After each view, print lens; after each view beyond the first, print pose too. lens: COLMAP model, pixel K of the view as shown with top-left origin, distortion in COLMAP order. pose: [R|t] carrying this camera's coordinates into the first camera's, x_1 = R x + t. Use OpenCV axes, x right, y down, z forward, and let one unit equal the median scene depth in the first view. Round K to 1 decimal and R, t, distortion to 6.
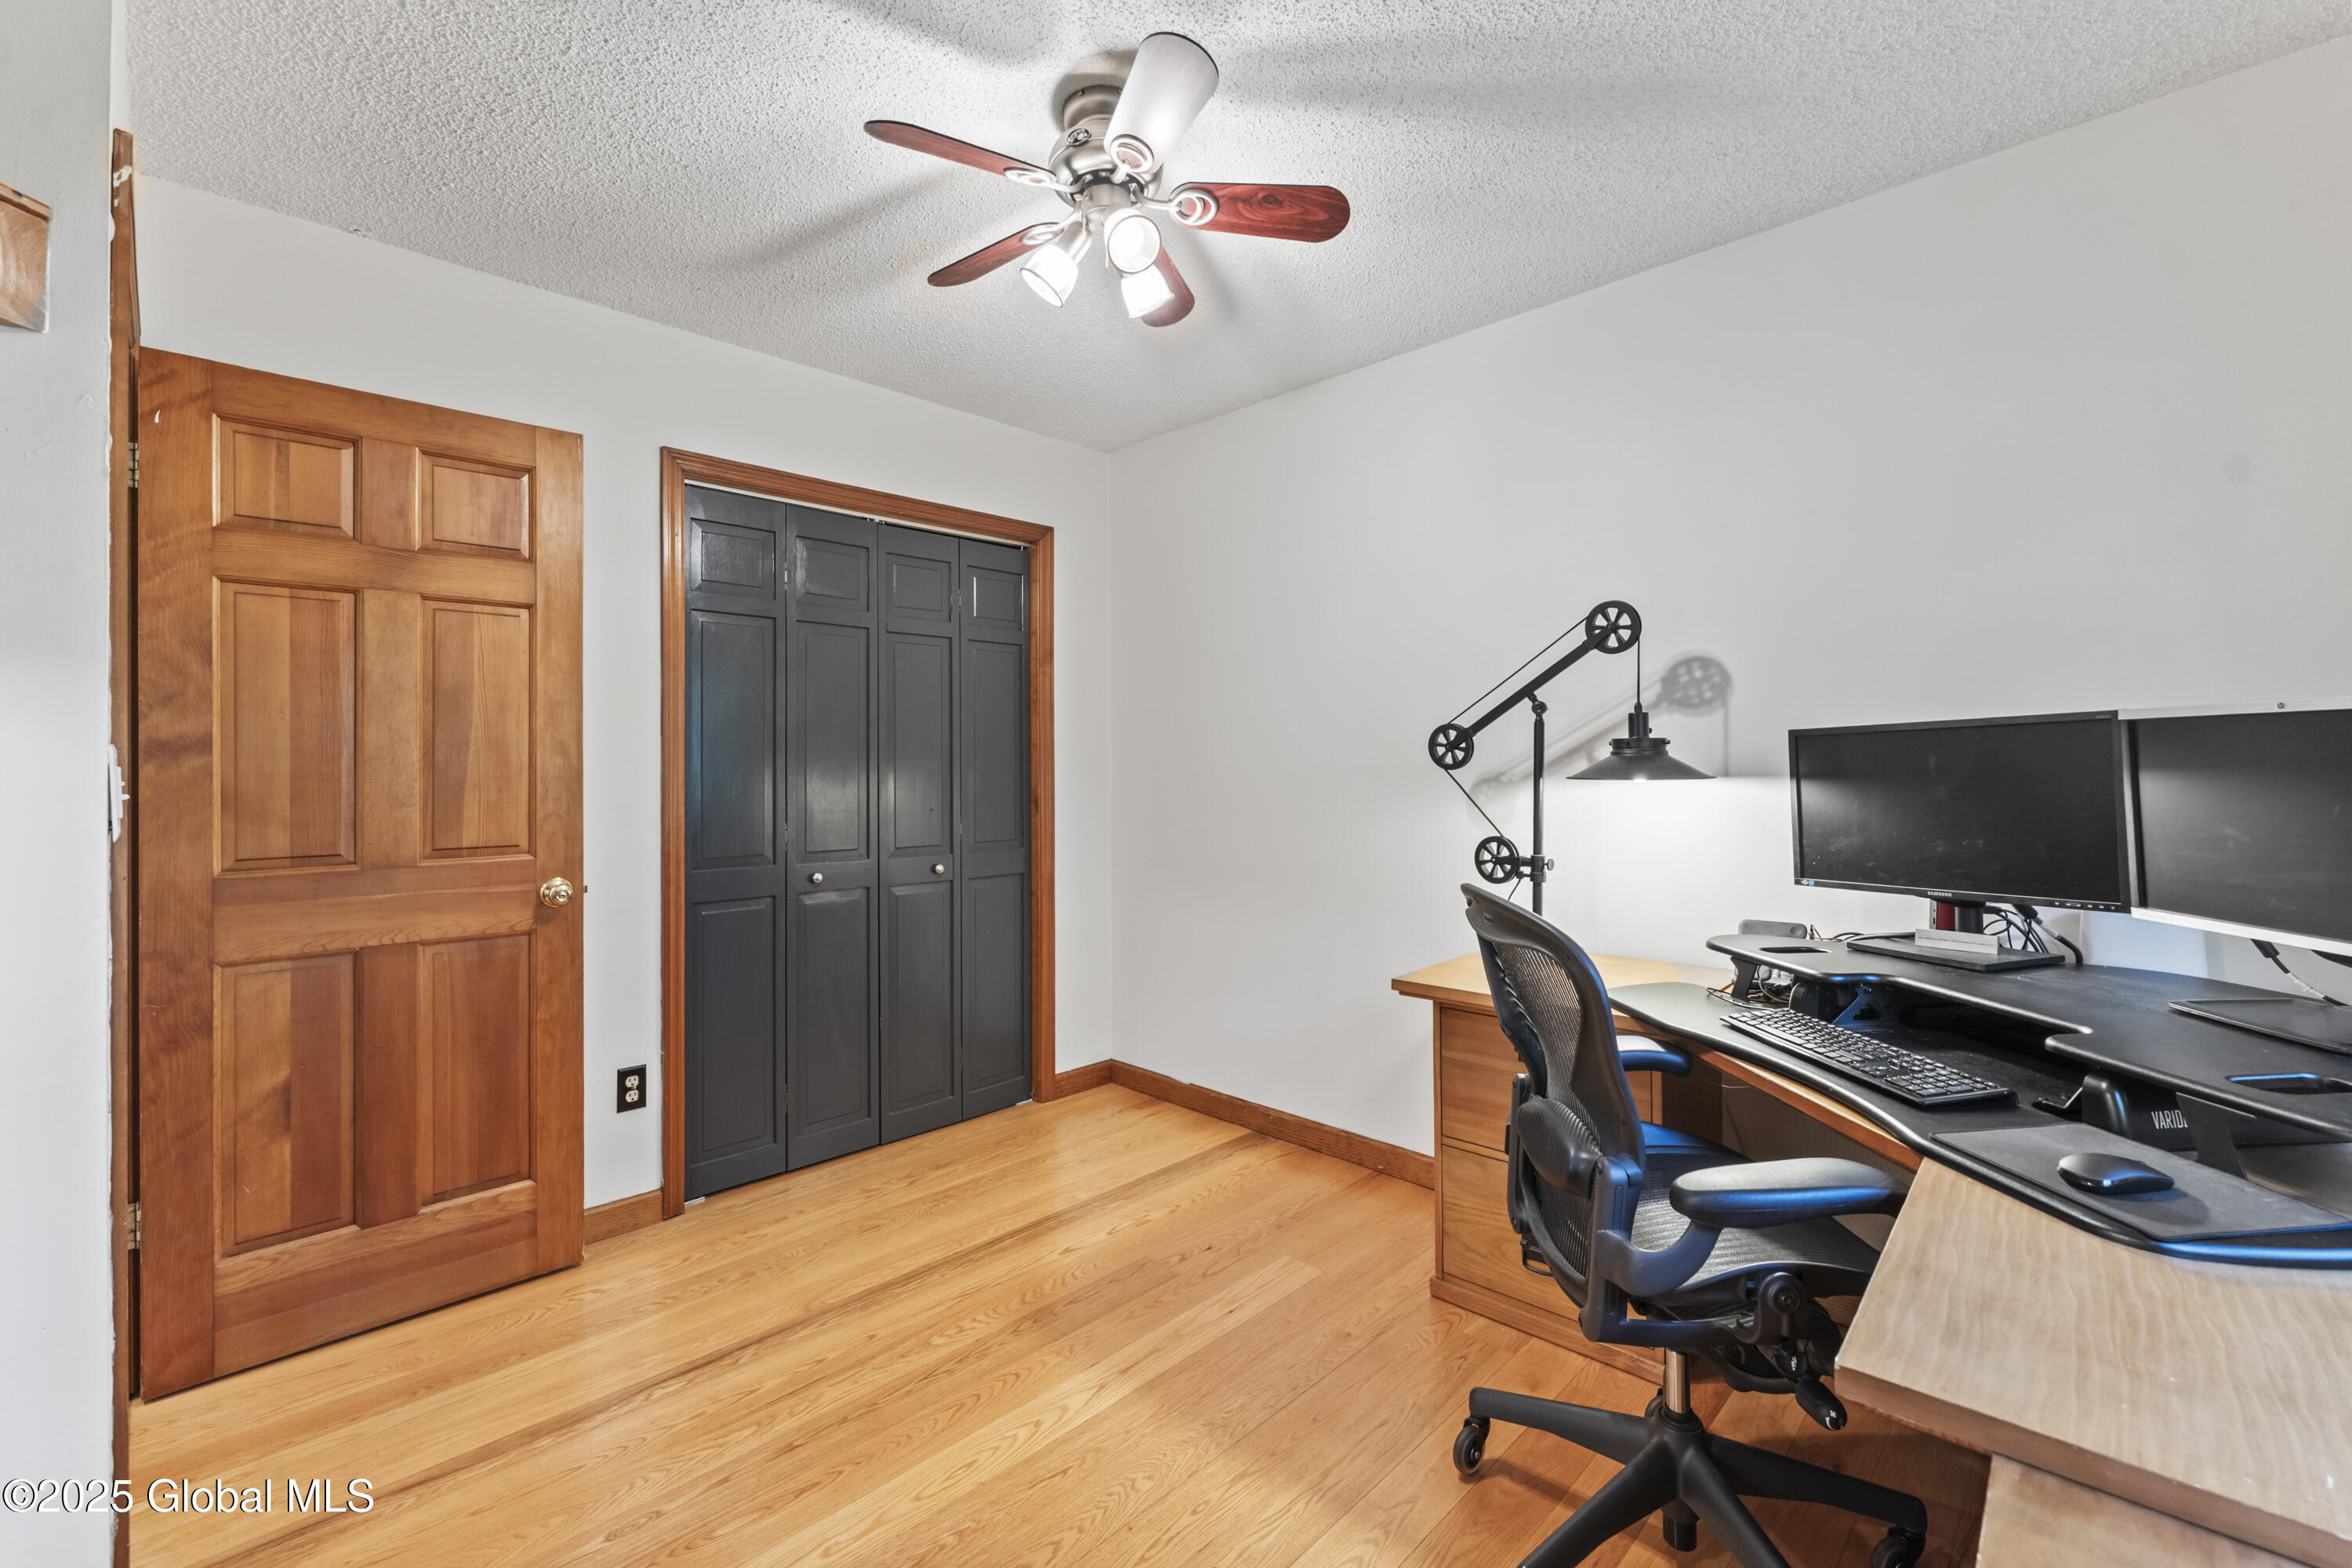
lens RADIAL K [[989.9, 0, 1176.0], [0, 989.9, 784.0], [0, 0, 1]] dist [0.000148, -0.000006]
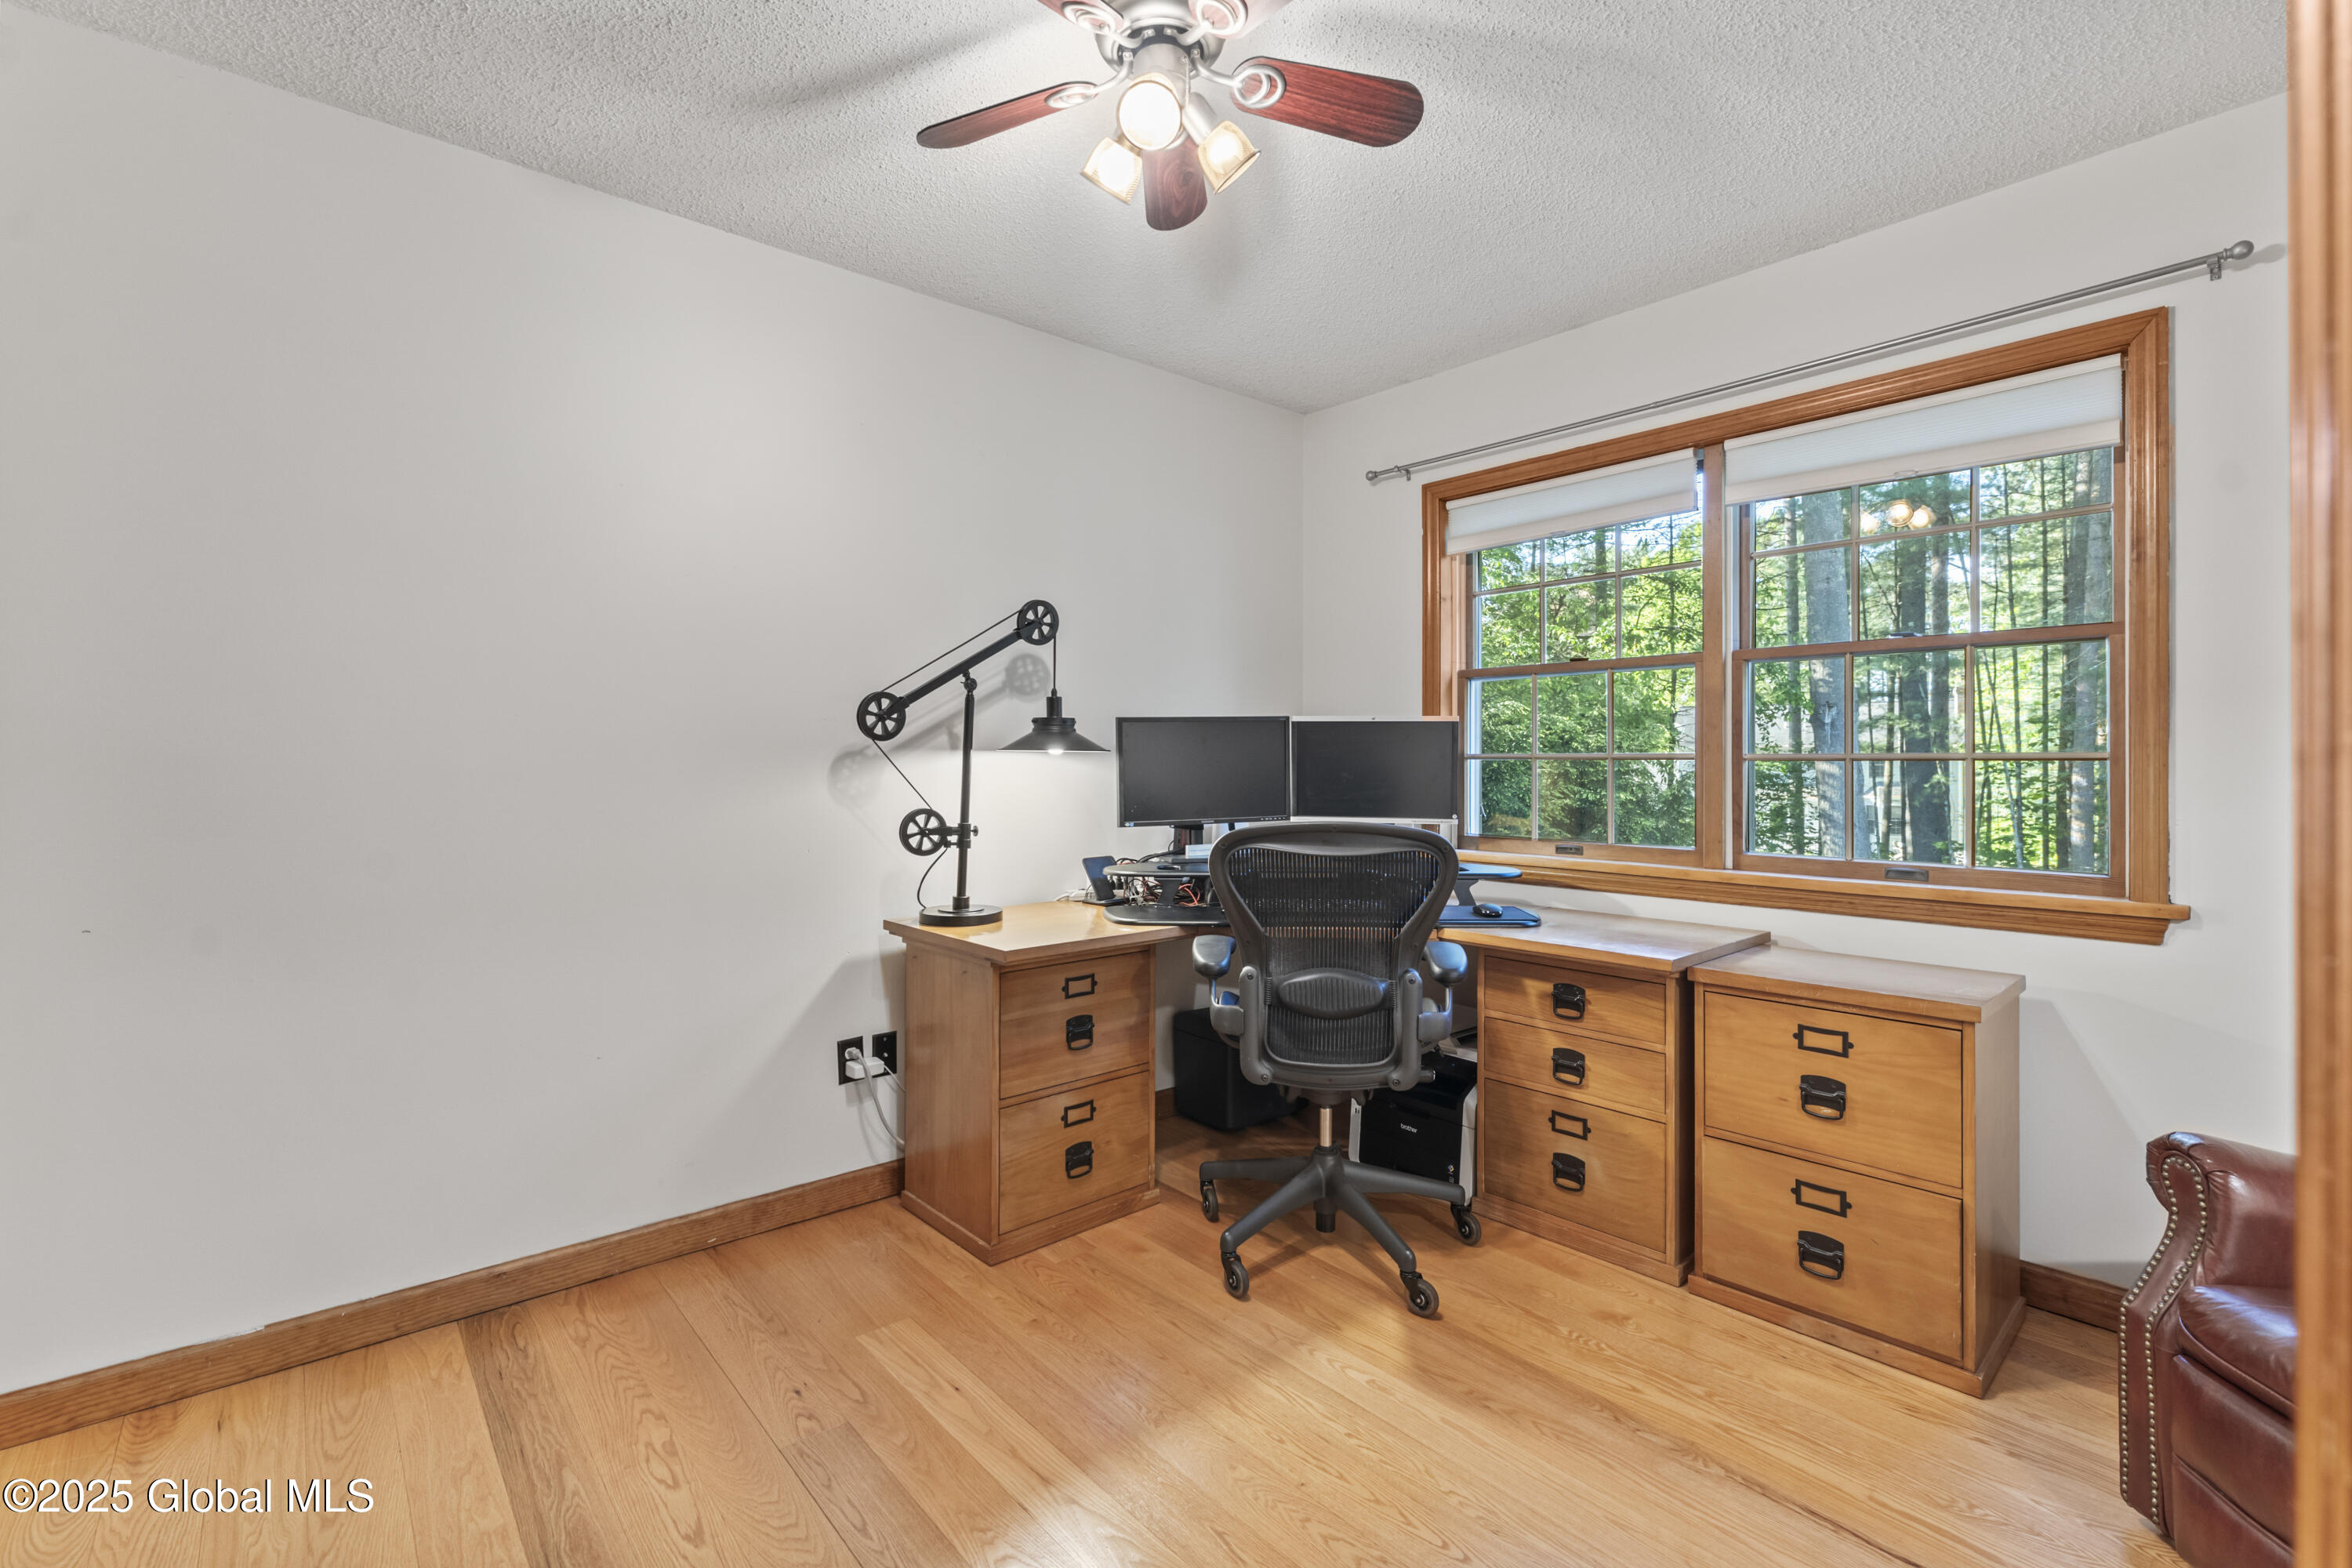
lens RADIAL K [[1044.1, 0, 1176.3], [0, 1044.1, 775.6], [0, 0, 1]] dist [-0.002436, -0.000639]
pose [[0.084748, -0.006403, 0.996382, -0.732841], [0.015107, 0.999873, 0.005141, 0.018850], [-0.996288, 0.014616, 0.084834, 0.683059]]
